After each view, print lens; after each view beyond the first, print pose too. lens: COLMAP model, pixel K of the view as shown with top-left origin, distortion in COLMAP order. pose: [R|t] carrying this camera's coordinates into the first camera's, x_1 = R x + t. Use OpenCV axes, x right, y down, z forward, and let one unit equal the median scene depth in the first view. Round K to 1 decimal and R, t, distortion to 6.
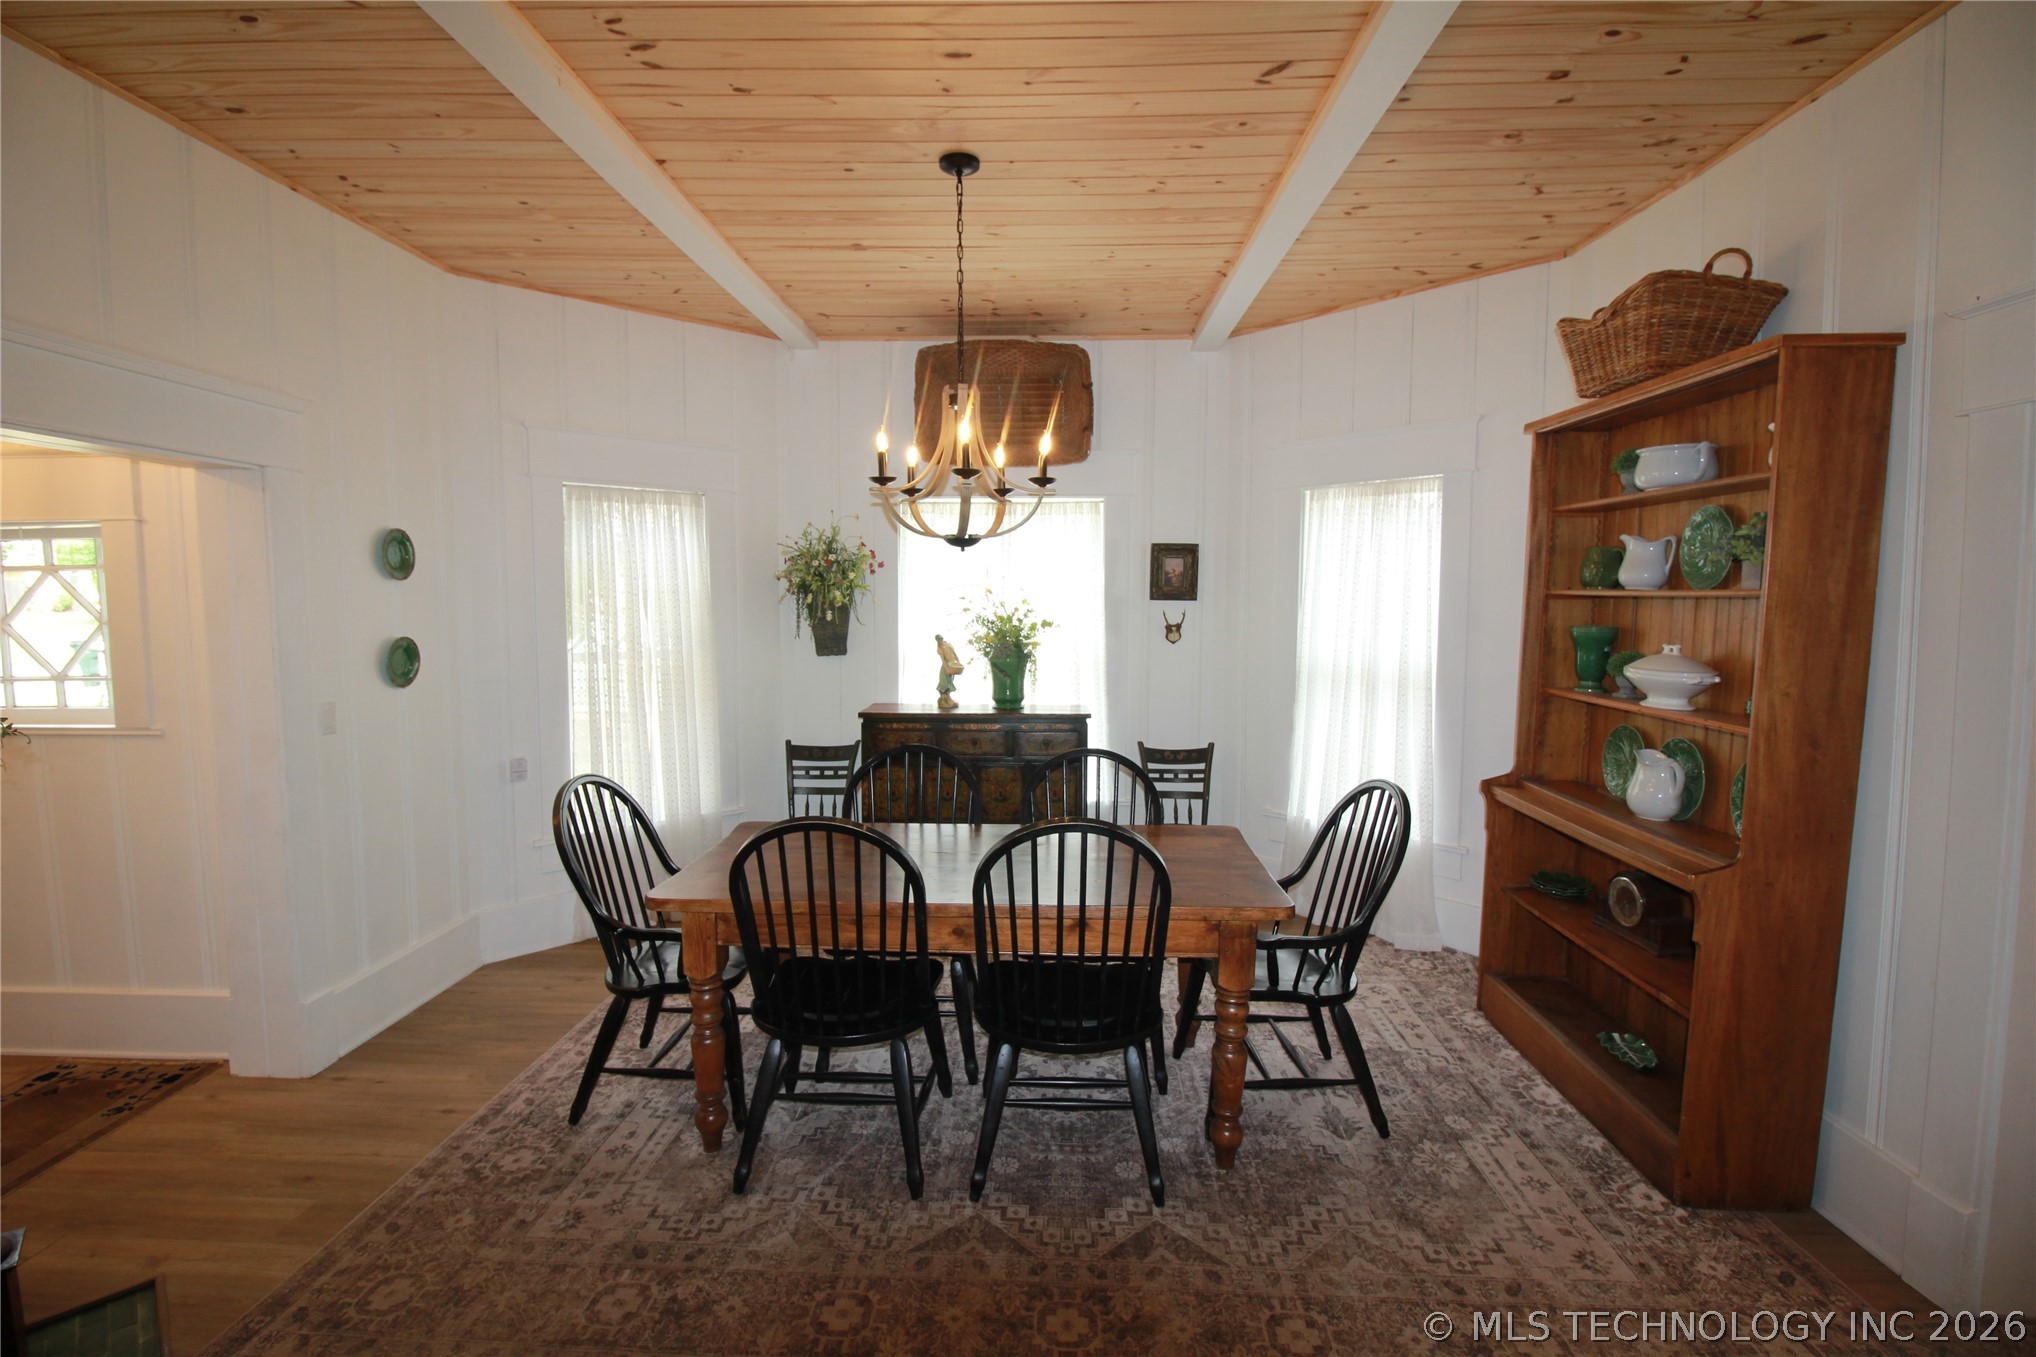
lens RADIAL K [[955.2, 0, 1017.6], [0, 955.2, 685.6], [0, 0, 1]] dist [-0.012161, -0.004256]
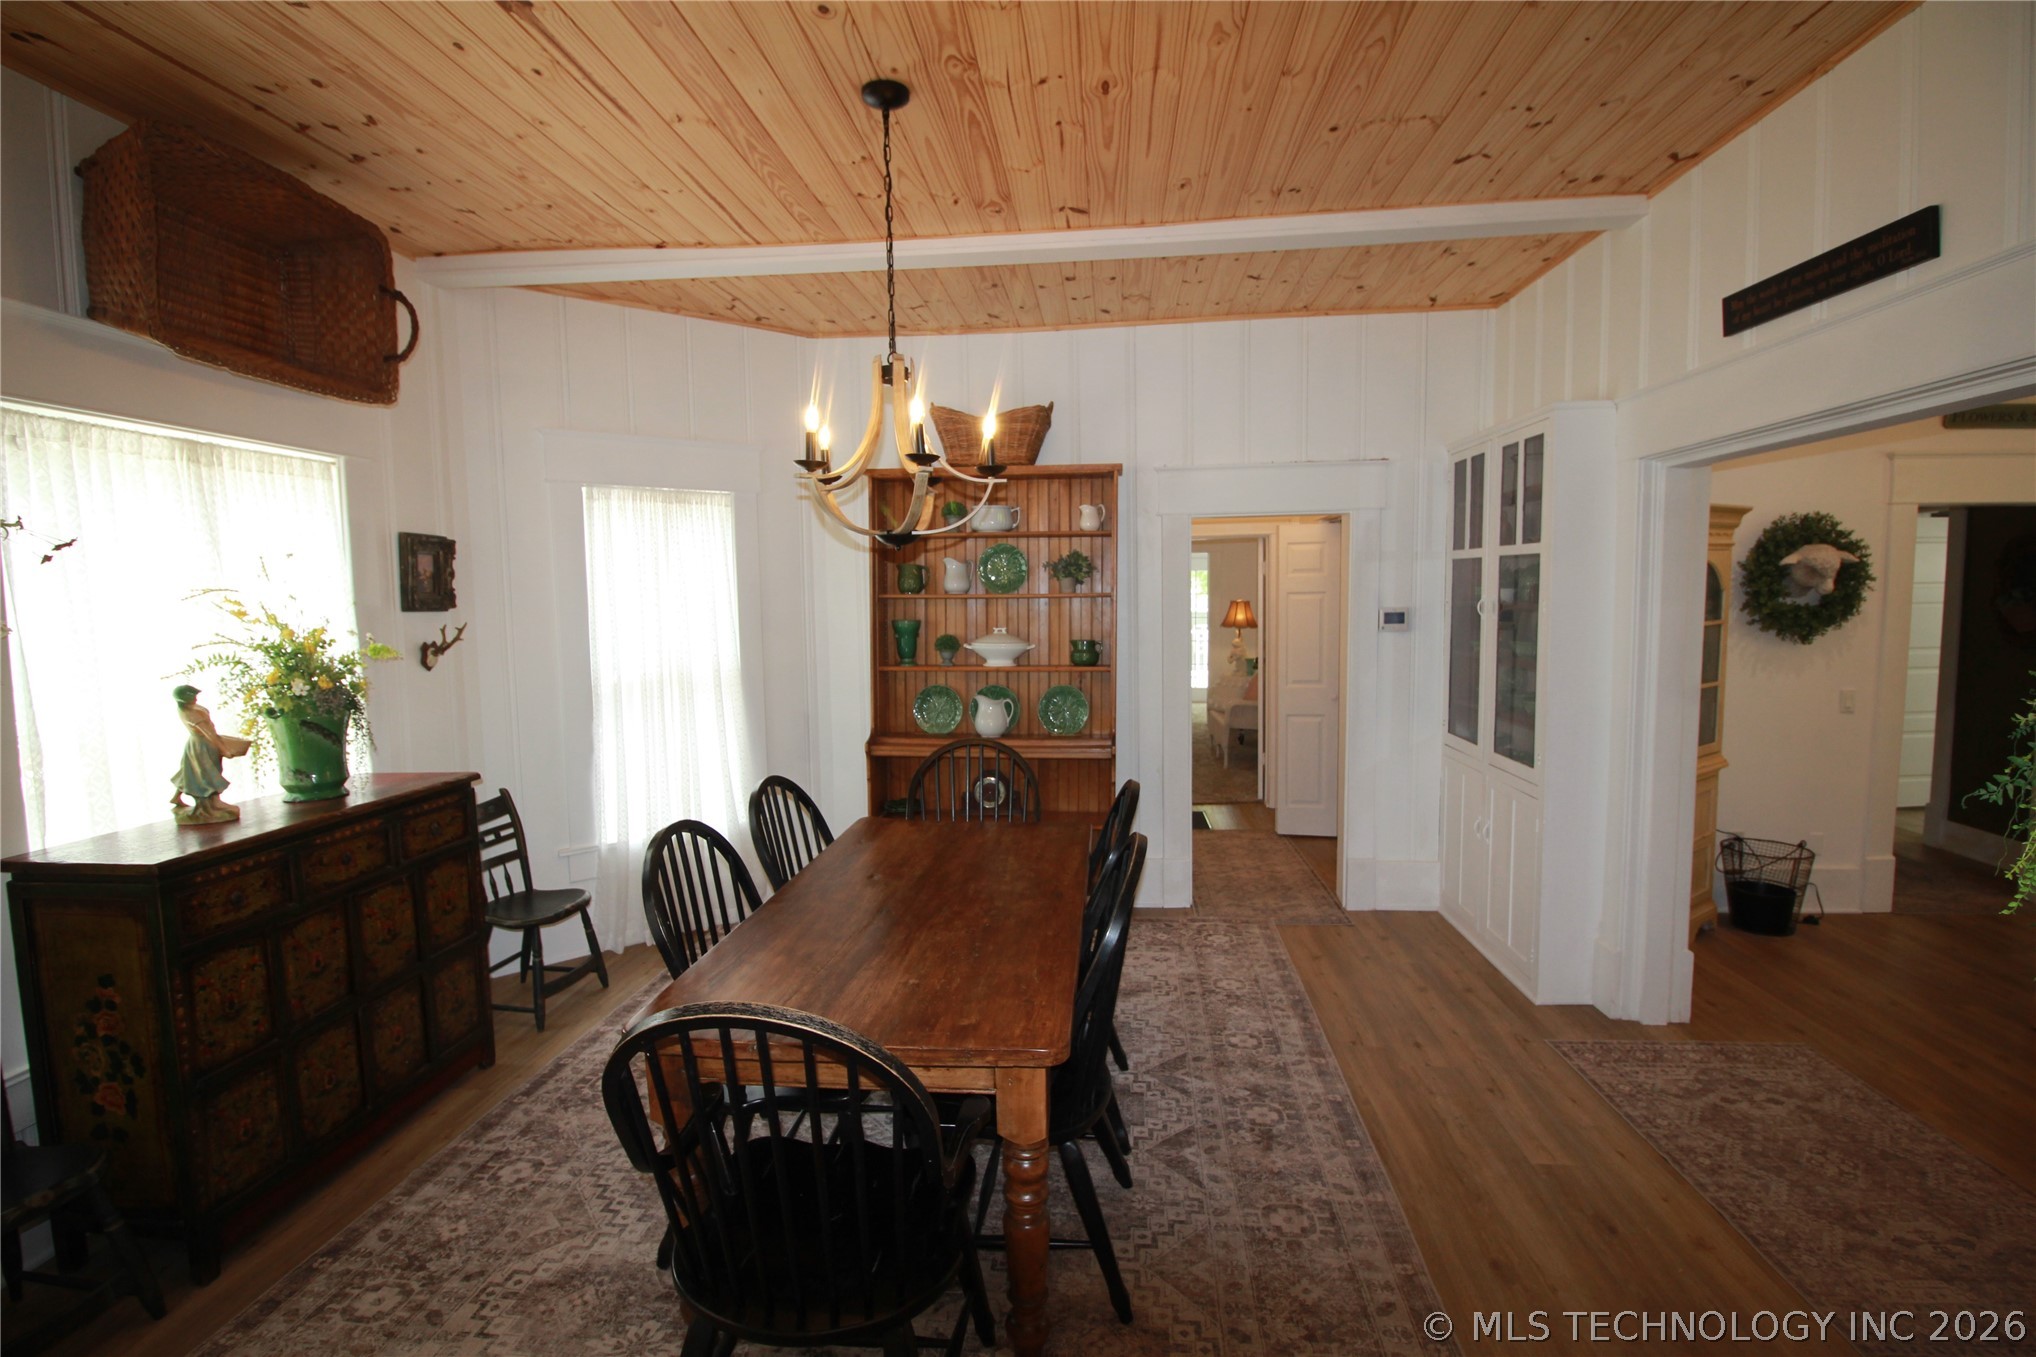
lens RADIAL K [[955.2, 0, 1016.0], [0, 955.2, 676.9], [0, 0, 1]] dist [-0.012161, -0.004256]
pose [[0.055494, -0.087204, 0.994644, -0.627996], [0.103297, 0.991335, 0.081151, -0.059723], [-0.993101, 0.098240, 0.064021, 0.584614]]
